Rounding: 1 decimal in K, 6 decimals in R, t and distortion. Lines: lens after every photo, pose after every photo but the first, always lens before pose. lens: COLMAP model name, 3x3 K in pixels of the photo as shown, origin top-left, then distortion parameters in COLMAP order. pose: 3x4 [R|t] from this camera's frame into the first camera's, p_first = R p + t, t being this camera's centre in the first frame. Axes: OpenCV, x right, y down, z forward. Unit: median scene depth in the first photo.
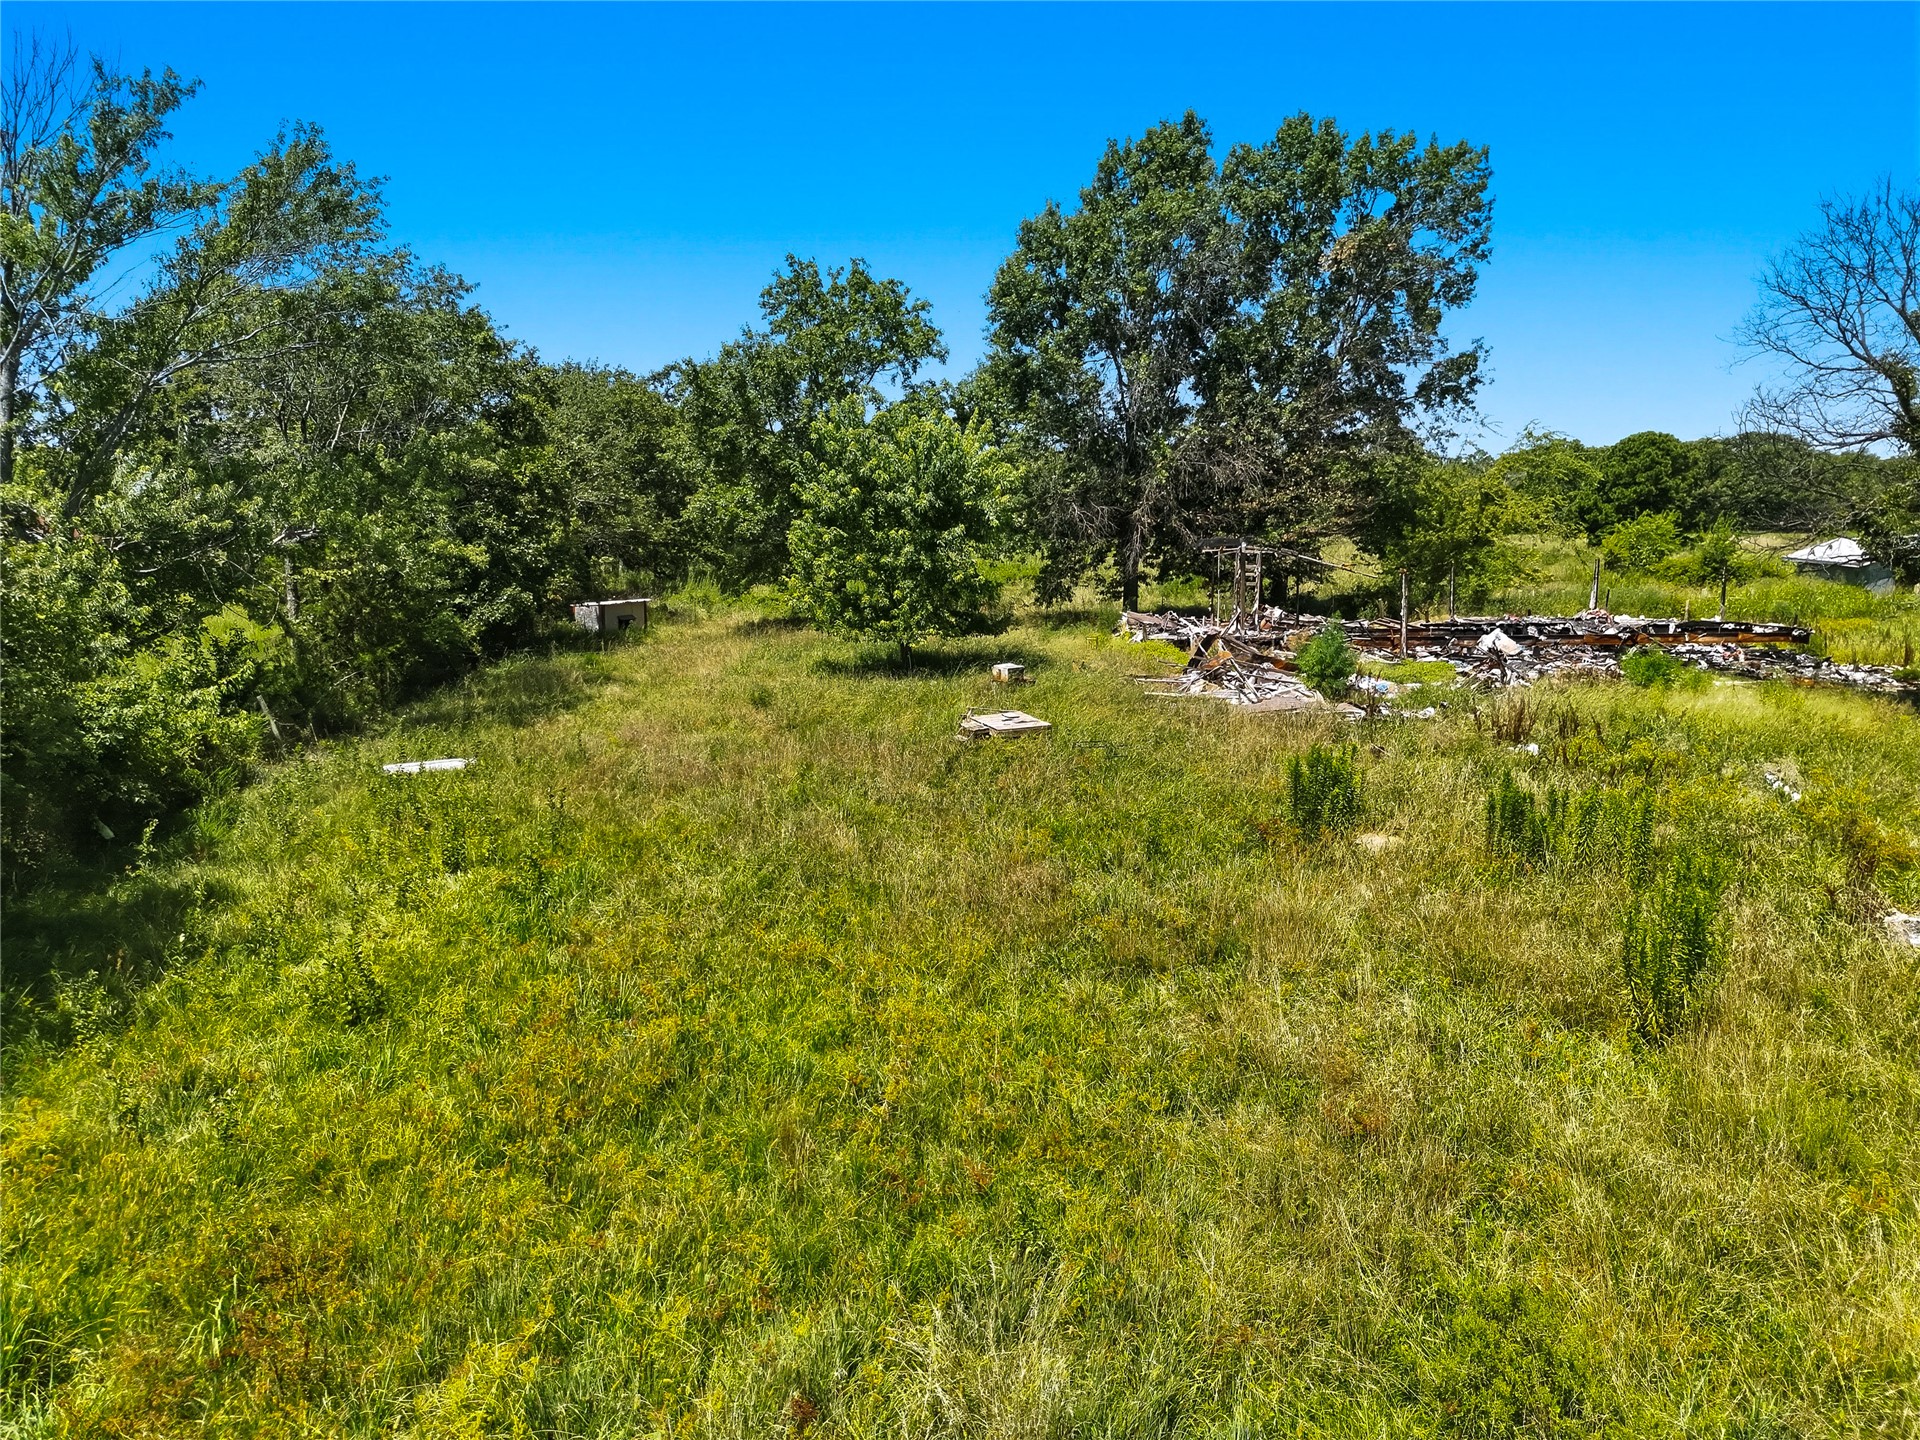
lens RADIAL K [[1347.0, 0, 964.1], [0, 1347.0, 724.7], [0, 0, 1]] dist [0.041982, -0.027808]
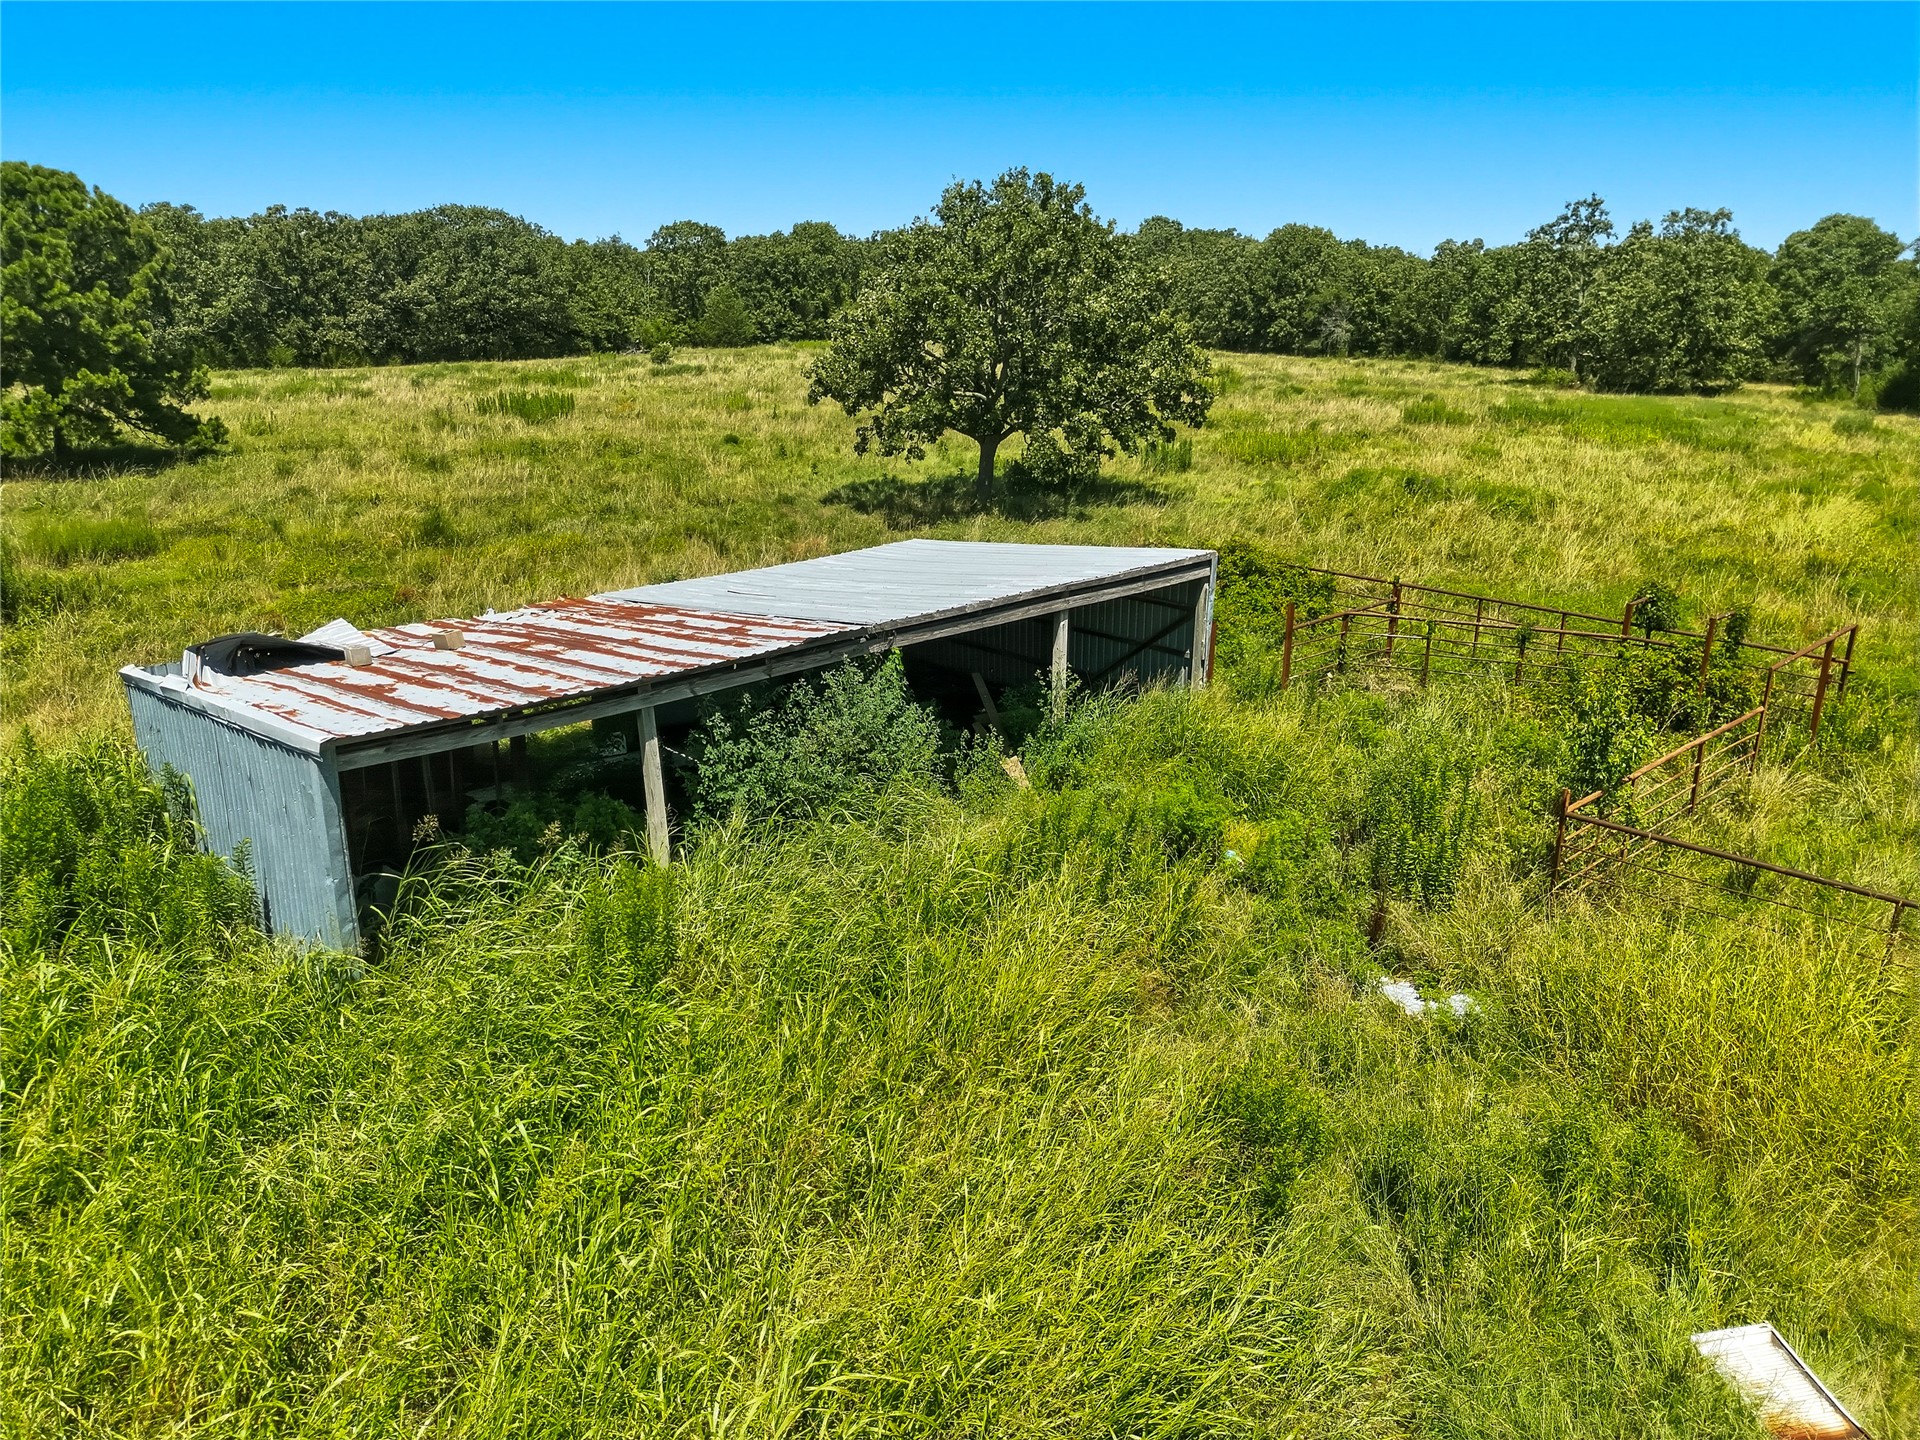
lens RADIAL K [[1347.0, 0, 953.2], [0, 1347.0, 718.0], [0, 0, 1]] dist [0.041982, -0.027808]
pose [[0.714058, -0.216101, 0.665899, 0.400722], [0.119263, 0.974812, 0.188463, -0.100965], [-0.689853, -0.055156, 0.721845, 0.519117]]
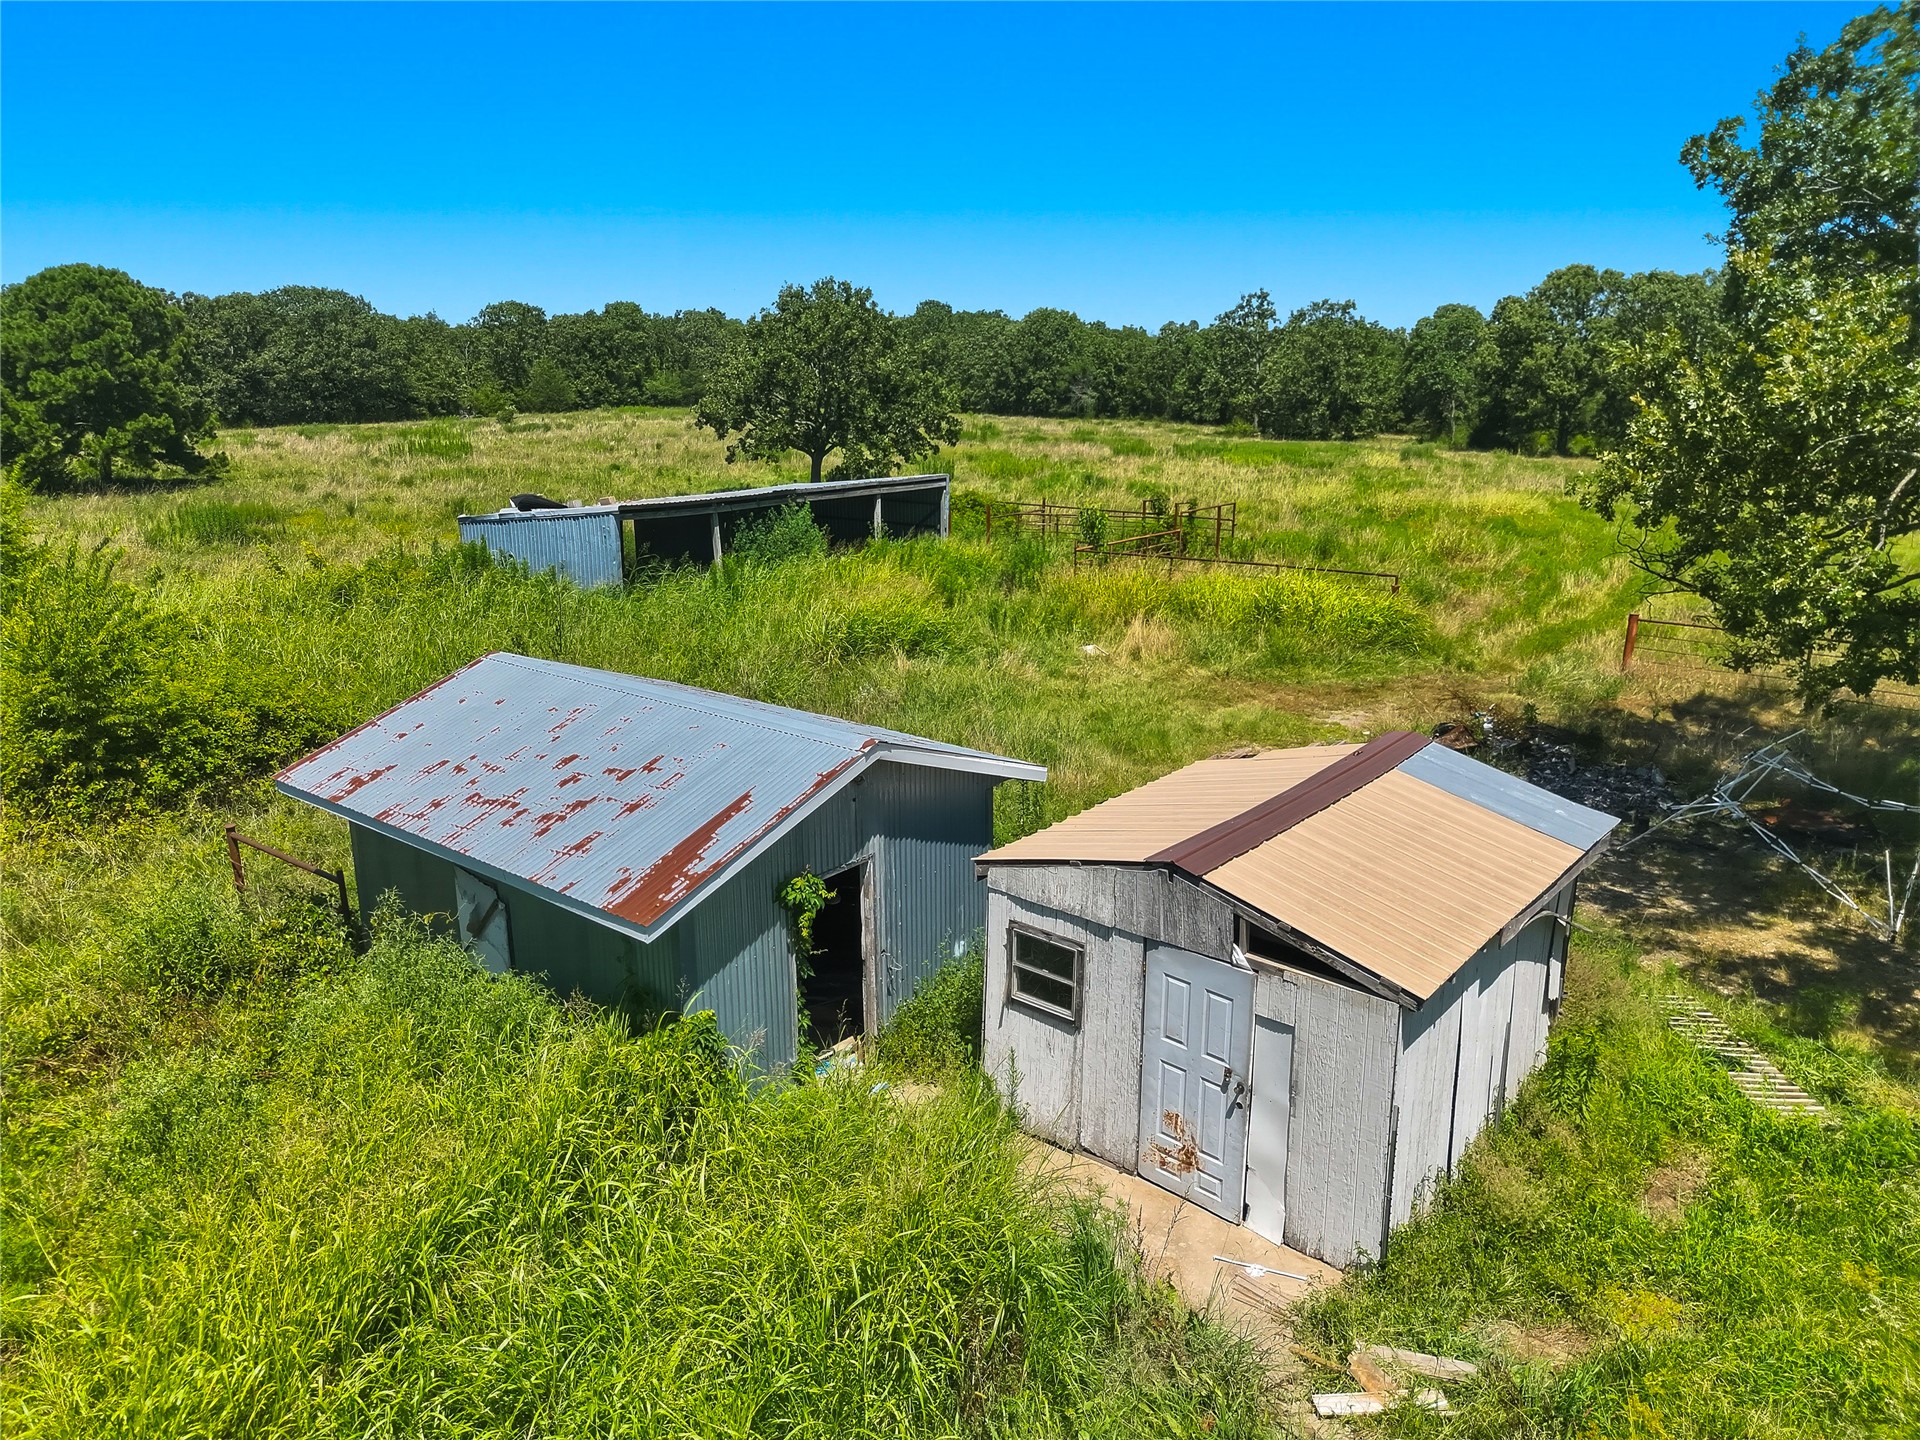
lens RADIAL K [[1347.0, 0, 967.0], [0, 1347.0, 718.5], [0, 0, 1]] dist [0.041982, -0.027808]
pose [[0.590092, -0.209959, 0.779557, 0.255156], [0.138105, 0.977610, 0.158761, -0.078447], [-0.795436, 0.013978, 0.605877, 0.402584]]
